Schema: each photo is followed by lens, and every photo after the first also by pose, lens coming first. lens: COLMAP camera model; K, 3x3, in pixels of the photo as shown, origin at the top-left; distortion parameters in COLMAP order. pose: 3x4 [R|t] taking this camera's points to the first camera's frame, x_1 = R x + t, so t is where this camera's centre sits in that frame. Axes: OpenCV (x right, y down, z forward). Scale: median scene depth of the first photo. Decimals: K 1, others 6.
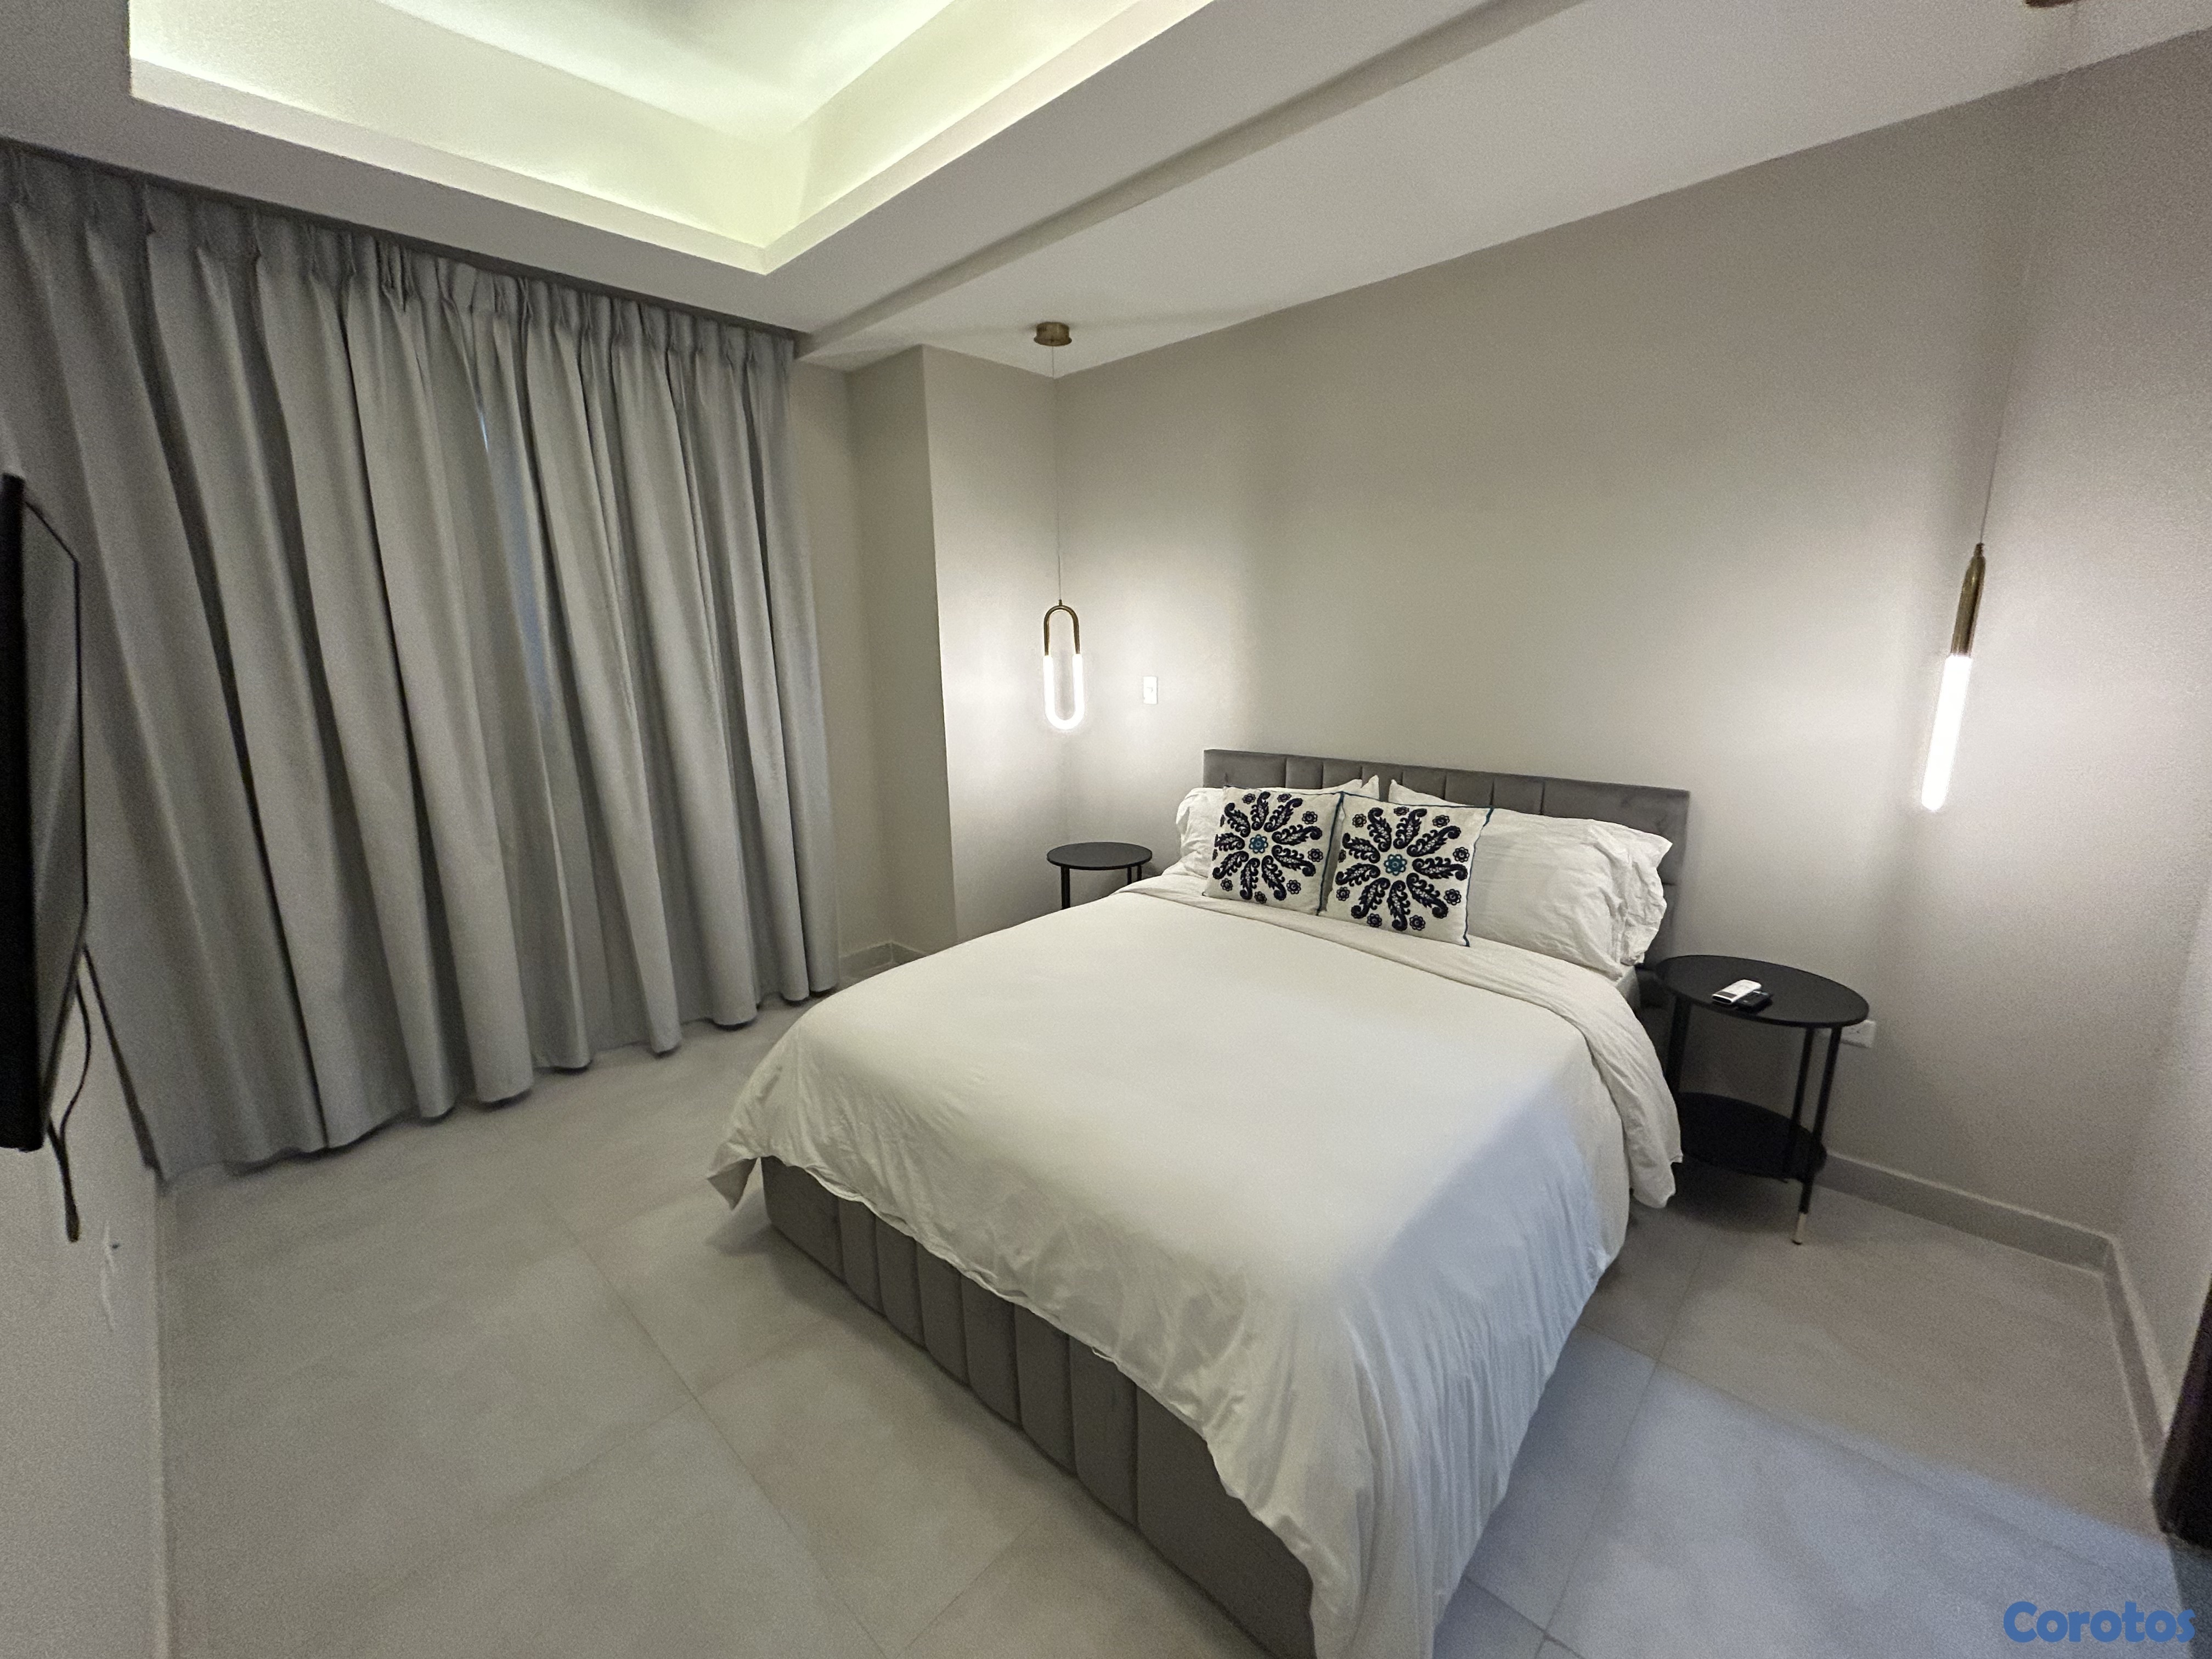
lens RADIAL K [[900.5, 0, 1106.0], [0, 900.5, 829.5], [0, 0, 1]] dist [0.011372, -0.003213]
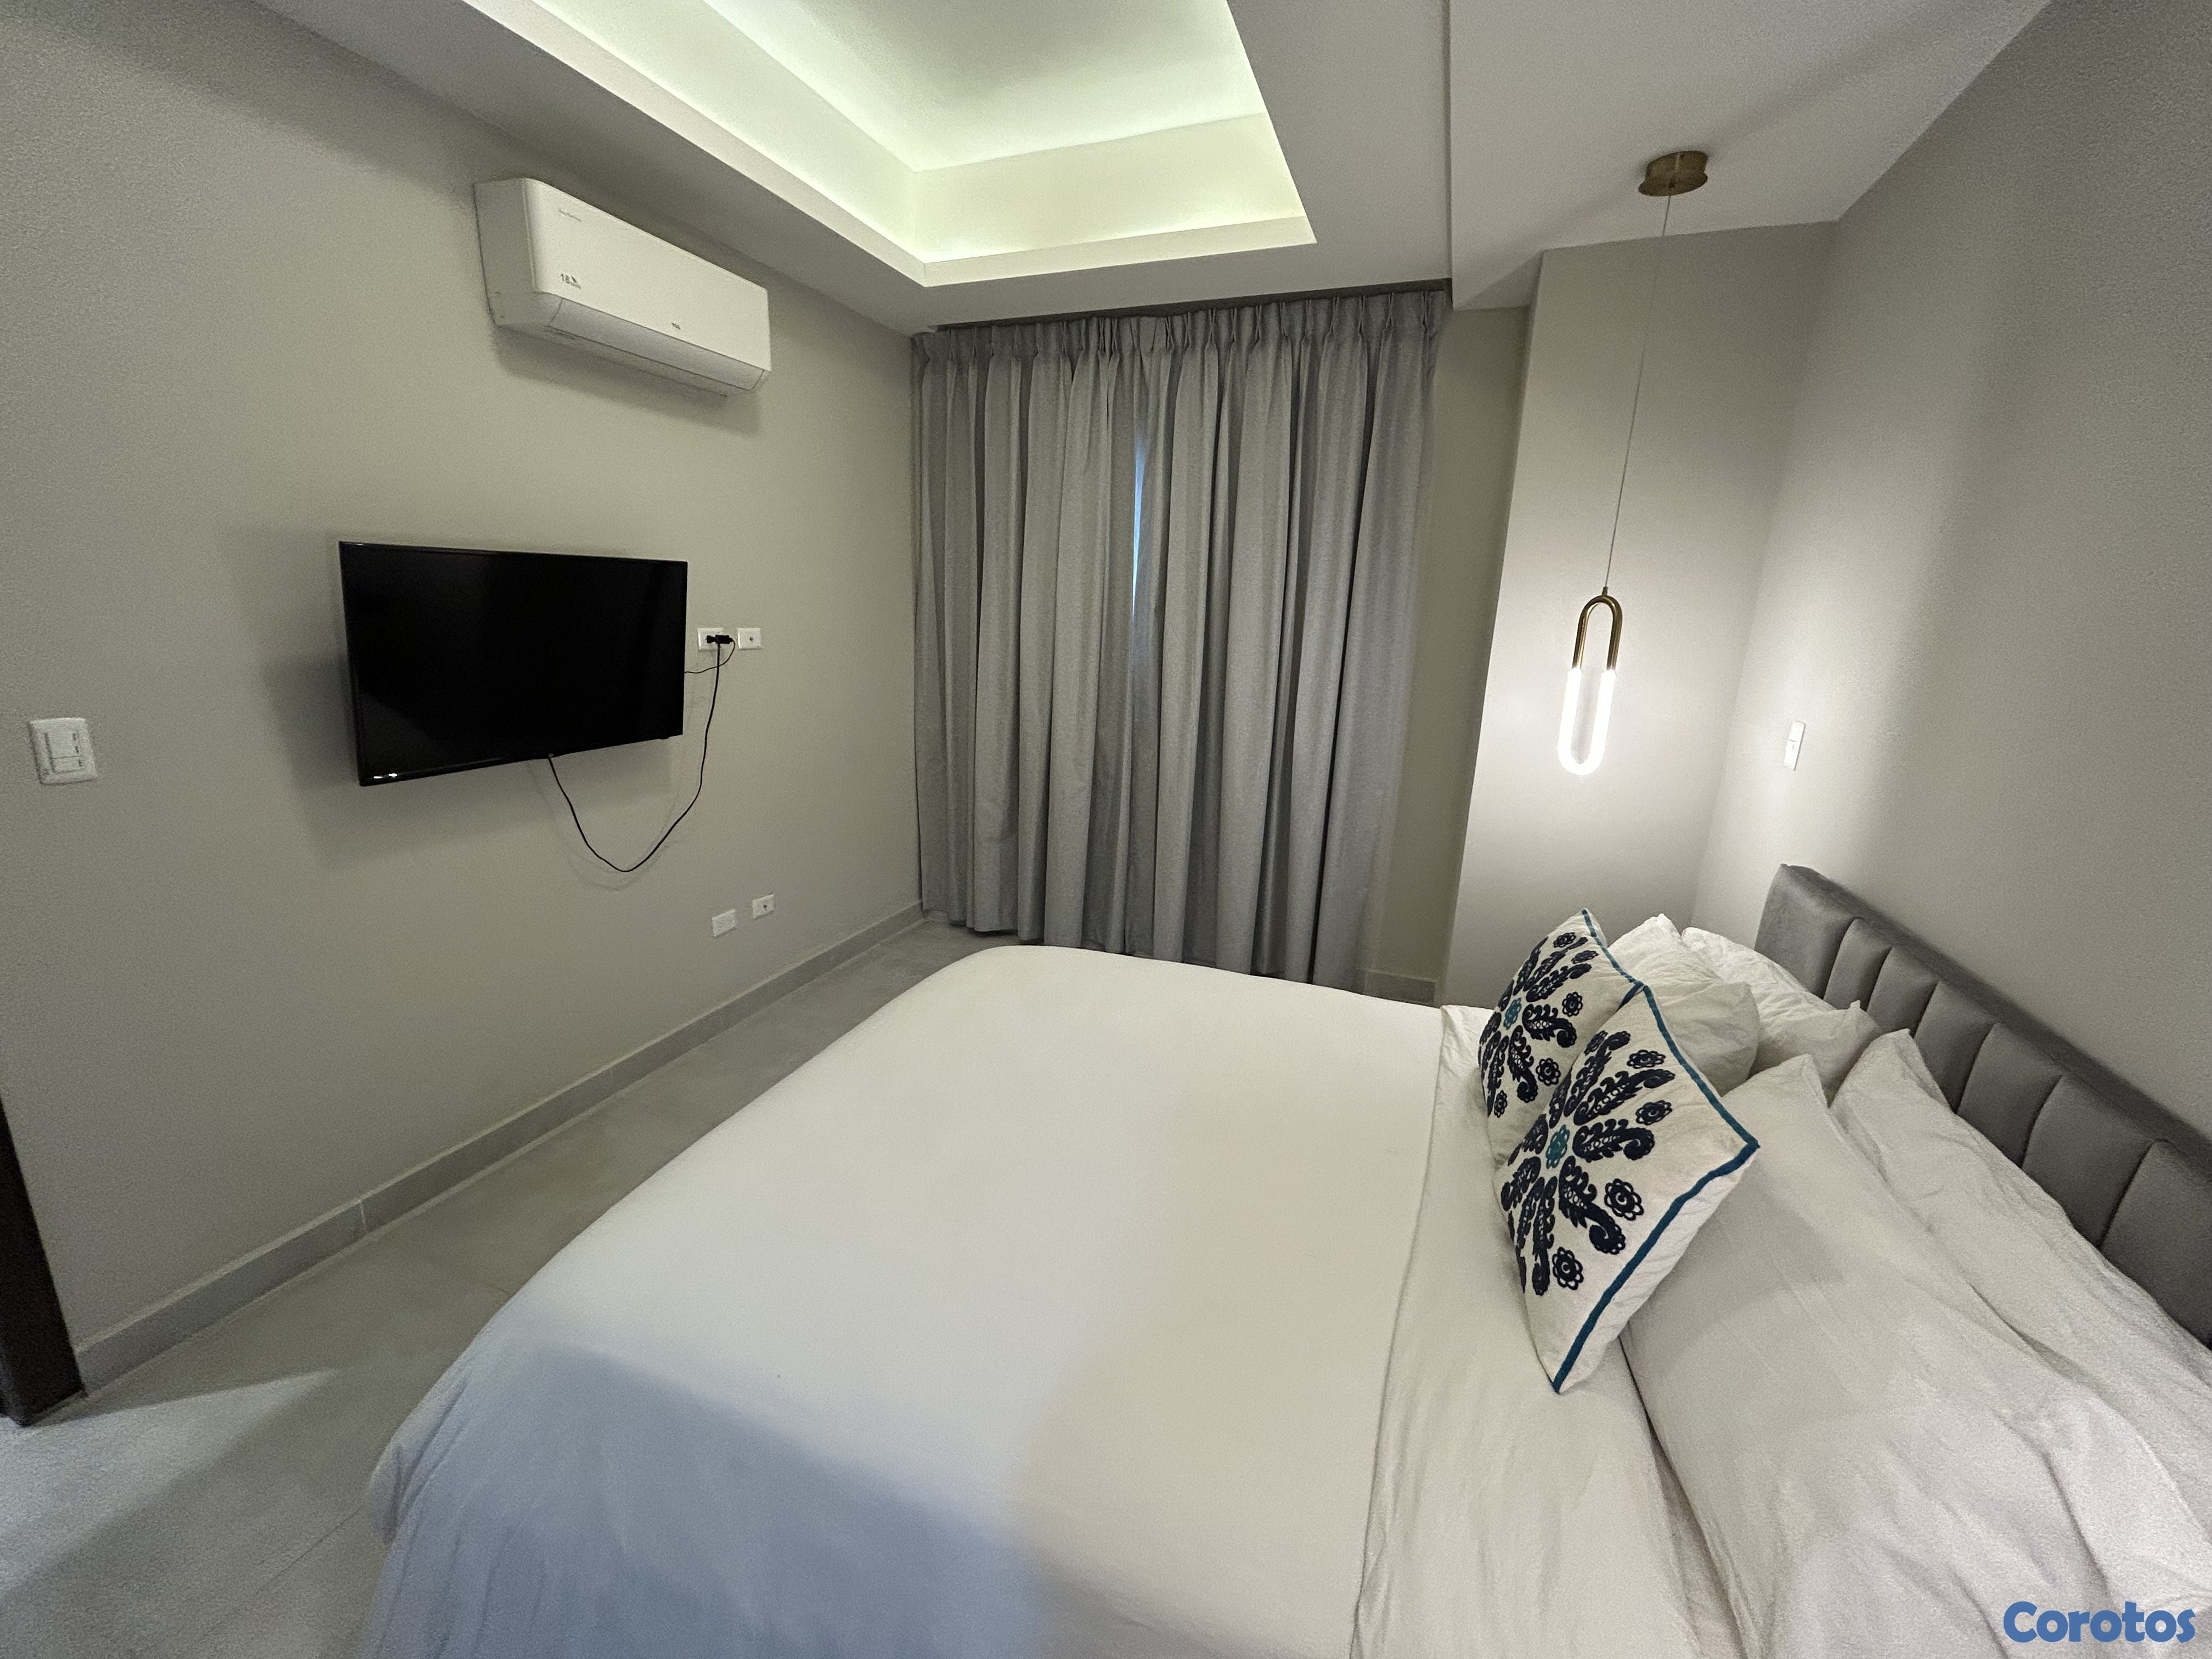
lens RADIAL K [[900.5, 0, 1106.0], [0, 900.5, 829.5], [0, 0, 1]] dist [0.011372, -0.003213]
pose [[0.393423, 0.255577, -0.883119, 0.474598], [-0.225775, 0.958025, 0.176673, -0.120137], [0.891204, 0.129879, 0.434612, 0.406333]]
